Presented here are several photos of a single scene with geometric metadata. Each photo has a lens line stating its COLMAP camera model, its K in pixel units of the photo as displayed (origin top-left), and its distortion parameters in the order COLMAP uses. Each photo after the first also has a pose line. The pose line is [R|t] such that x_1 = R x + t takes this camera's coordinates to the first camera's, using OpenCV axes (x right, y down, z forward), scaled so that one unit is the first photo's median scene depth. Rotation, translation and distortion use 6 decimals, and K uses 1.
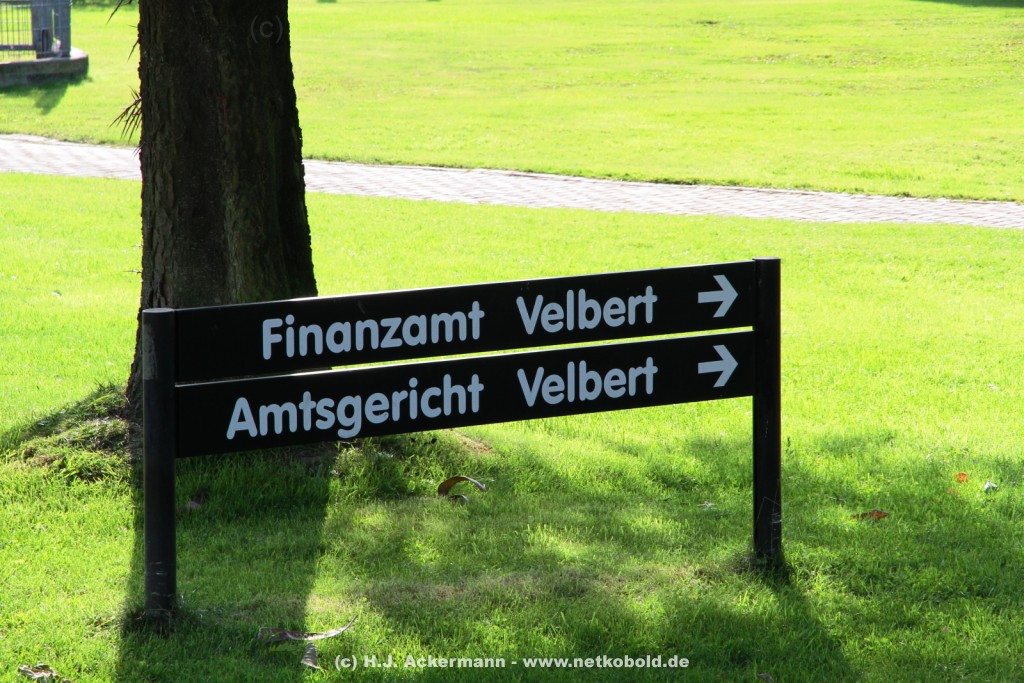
lens RADIAL K [[4079.1, 0, 512.3], [0, 4079.1, 341.6], [0, 0, 1]] dist [0.214389, 0.000000]
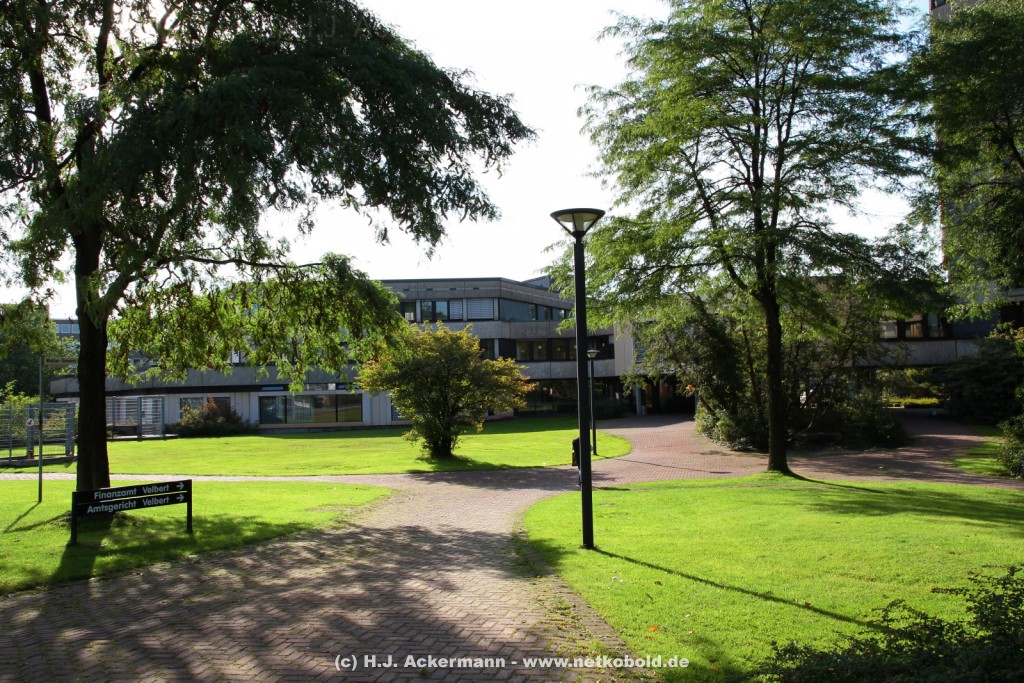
lens RADIAL K [[852.0, 0, 510.5], [0, 852.0, 339.2], [0, 0, 1]] dist [-0.008288, 0.015827]
pose [[0.935330, 0.009703, 0.353644, 0.060430], [0.059335, 0.981162, -0.183850, 0.036597], [-0.348766, 0.192944, 0.917134, -0.364481]]
